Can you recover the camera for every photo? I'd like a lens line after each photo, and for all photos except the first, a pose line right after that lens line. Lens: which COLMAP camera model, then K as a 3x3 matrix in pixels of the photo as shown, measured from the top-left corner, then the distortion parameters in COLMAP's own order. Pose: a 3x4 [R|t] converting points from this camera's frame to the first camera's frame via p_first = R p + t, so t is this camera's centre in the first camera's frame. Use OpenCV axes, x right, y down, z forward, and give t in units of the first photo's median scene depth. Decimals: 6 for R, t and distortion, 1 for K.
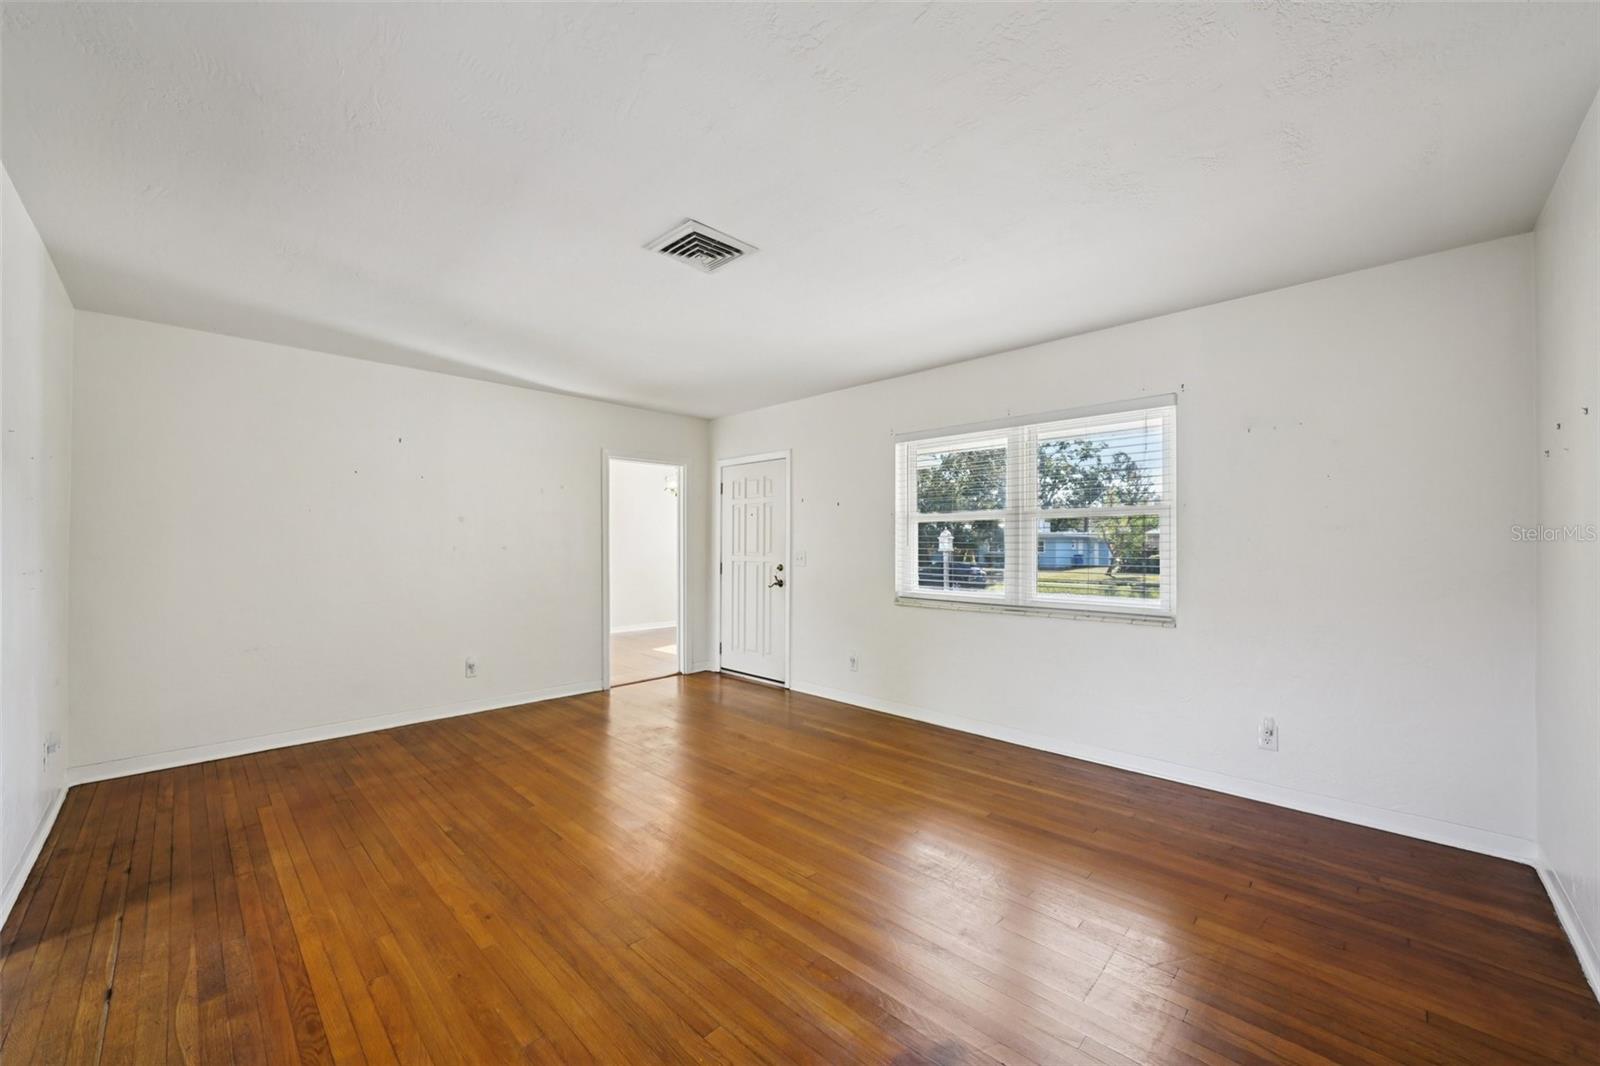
lens RADIAL K [[610.0, 0, 778.8], [0, 610.0, 539.6], [0, 0, 1]] dist [-0.000715, -0.000017]
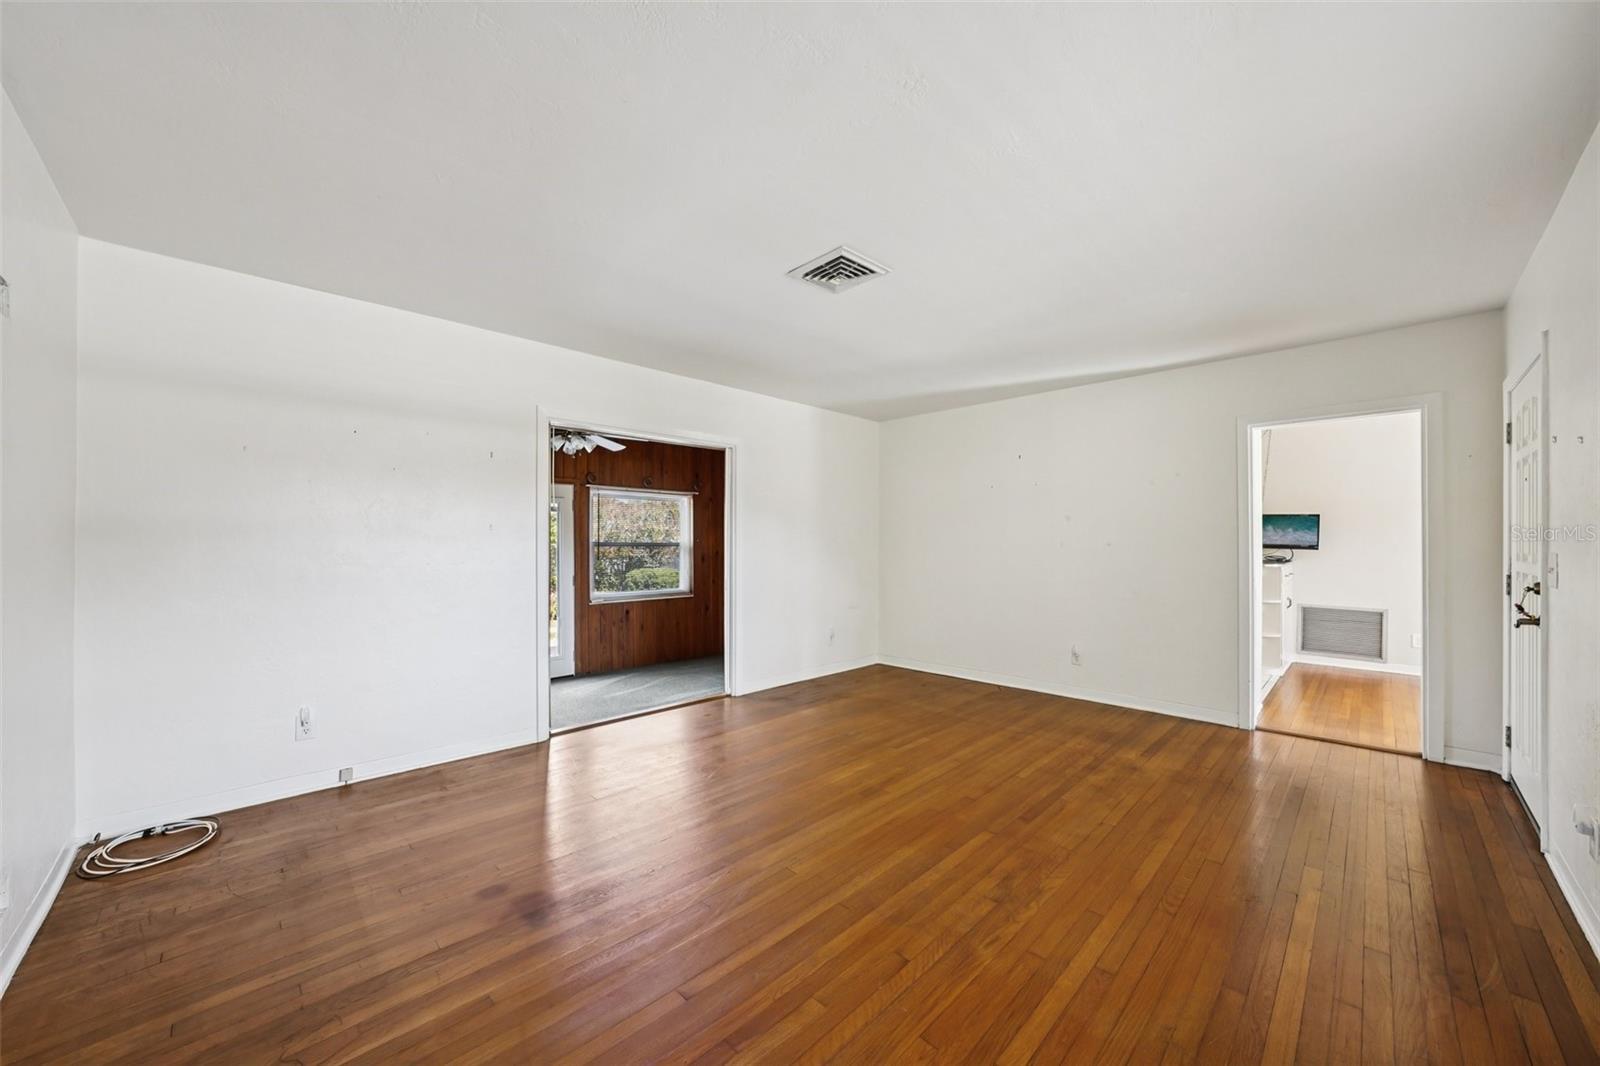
lens RADIAL K [[582.6, 0, 805.3], [0, 582.6, 541.4], [0, 0, 1]] dist [-0.008020, 0.000221]
pose [[0.015061, -0.003324, -0.999881, 0.693535], [0.010996, 0.999935, -0.003159, 0.009067], [0.999826, -0.010947, 0.015097, 0.693924]]
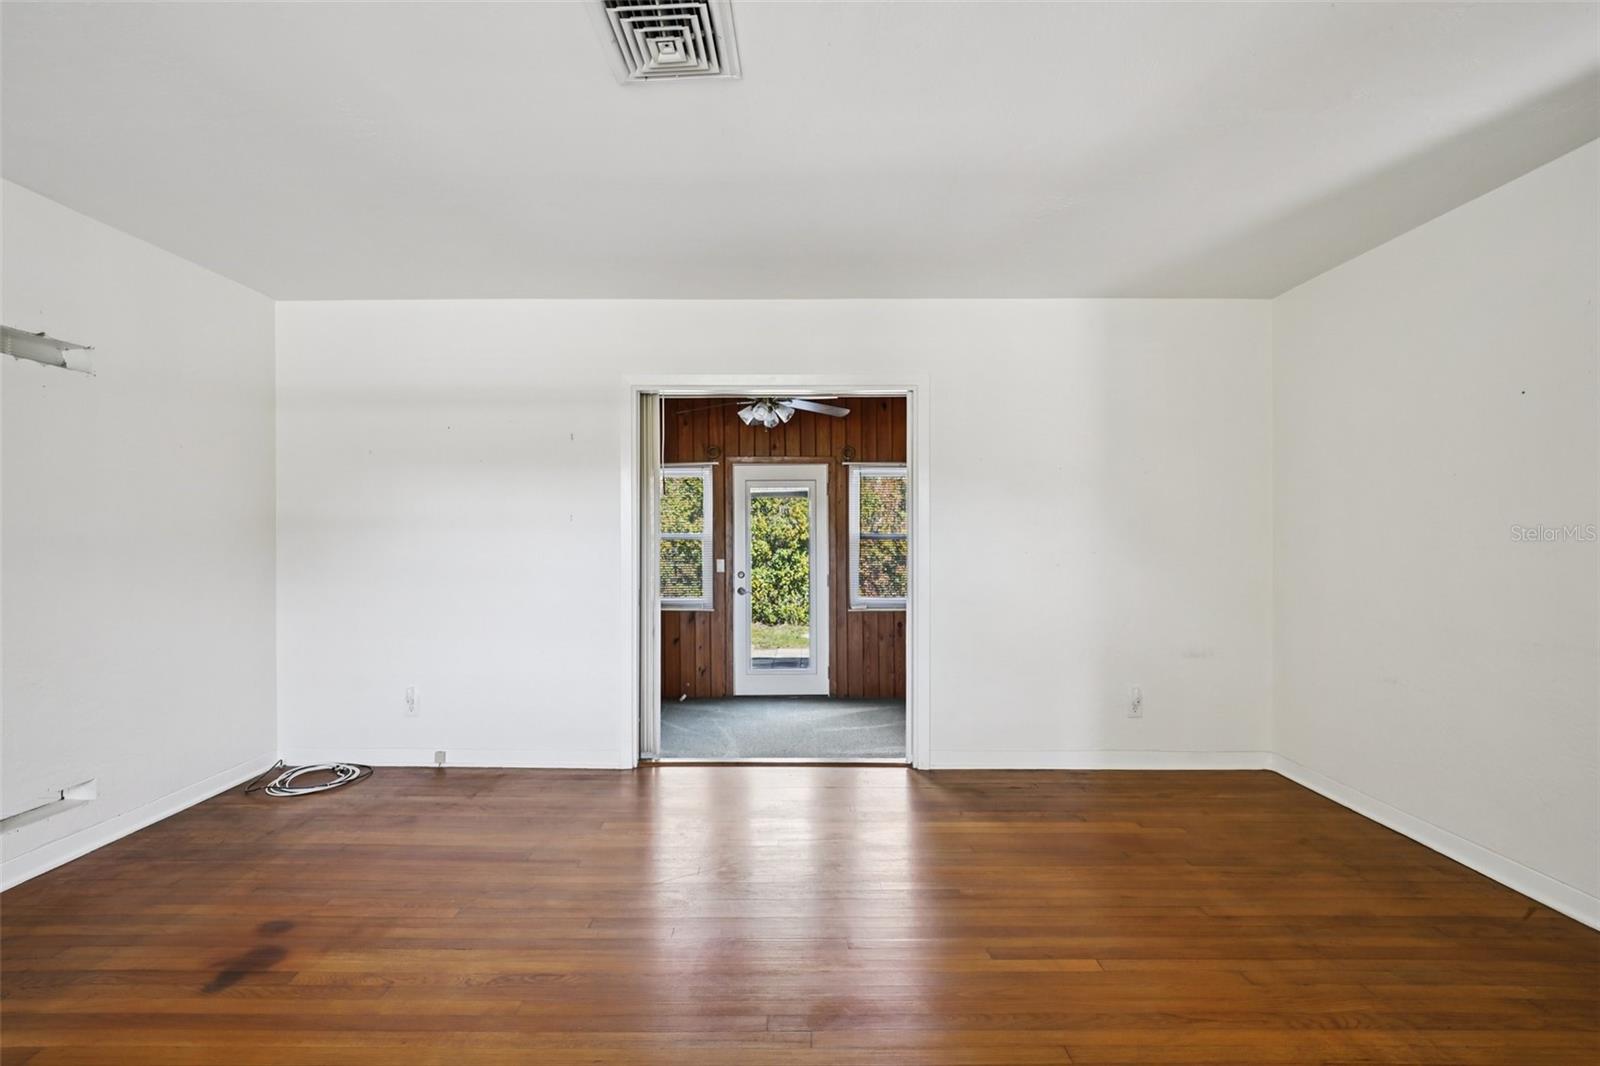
lens RADIAL K [[692.6, 0, 802.5], [0, 692.6, 529.5], [0, 0, 1]] dist [-0.001631, 0.000821]
pose [[-0.698378, -0.005816, -0.715705, 0.199390], [0.008286, 0.999834, -0.016210, 0.014926], [0.715681, -0.017251, -0.698214, 1.177111]]
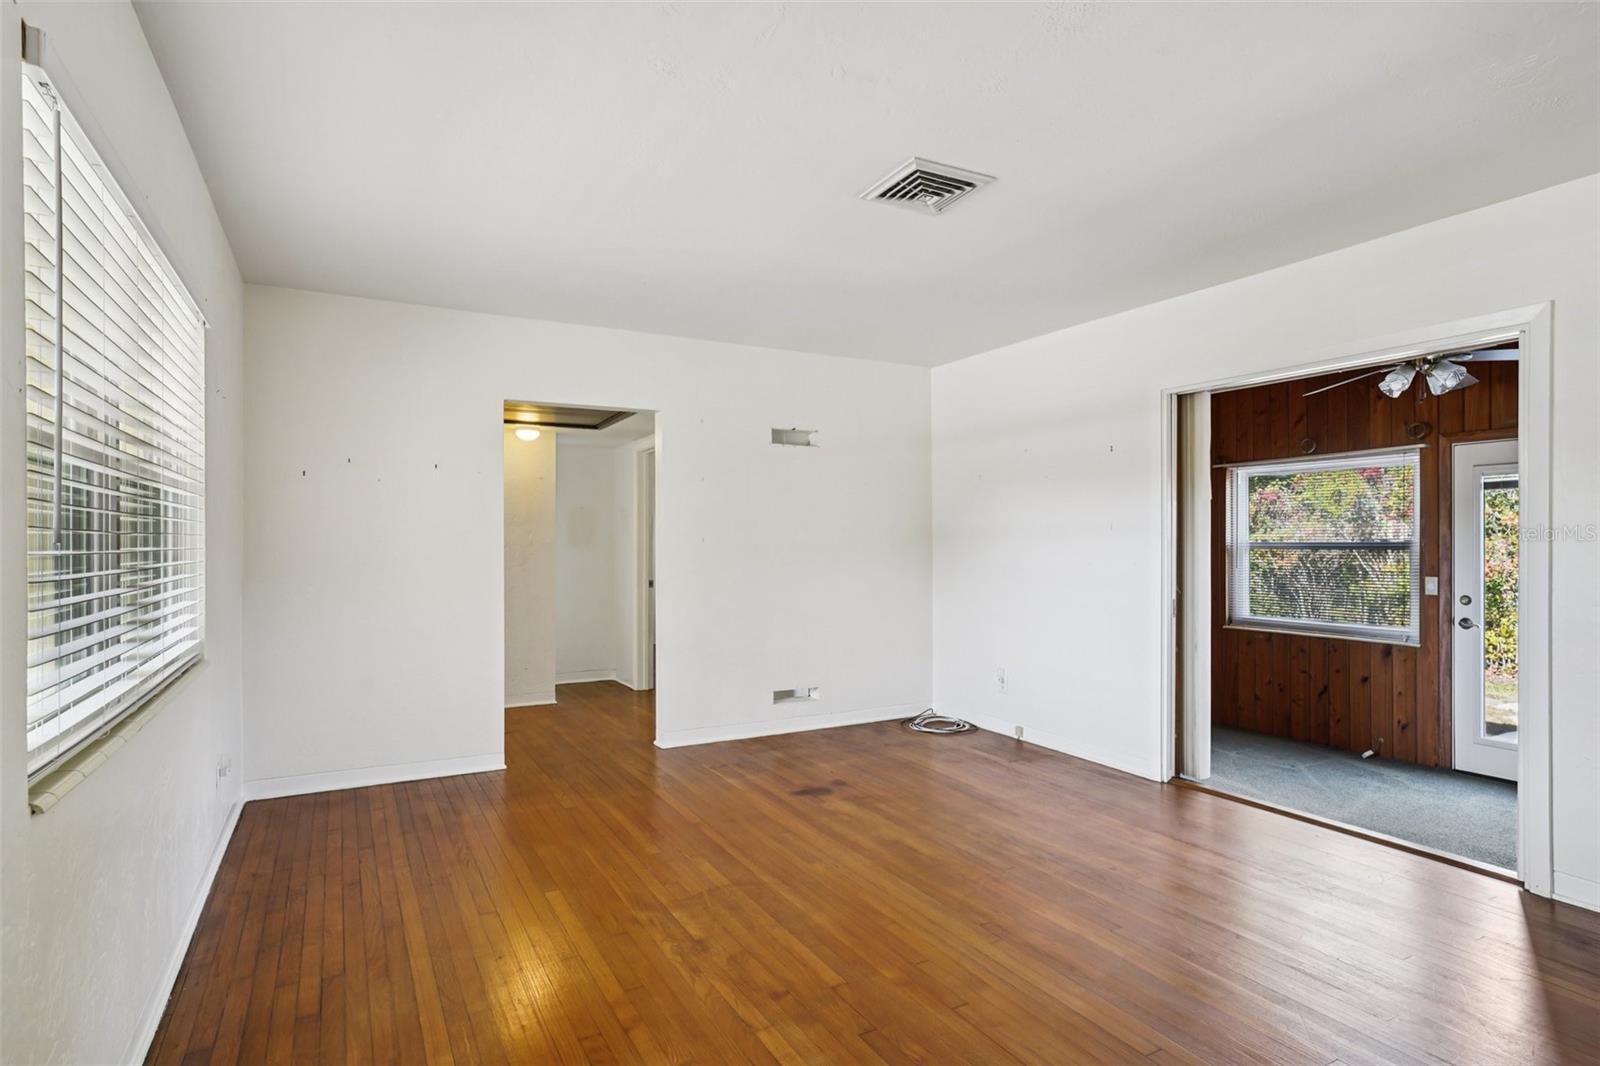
lens RADIAL K [[845.0, 0, 780.4], [0, 845.0, 544.0], [0, 0, 1]] dist [0.002567, 0.000703]
pose [[-0.959522, -0.002750, 0.281620, -0.195616], [-0.005253, 0.999953, -0.008133, 0.018181], [-0.281584, -0.009283, -0.959492, 1.632127]]
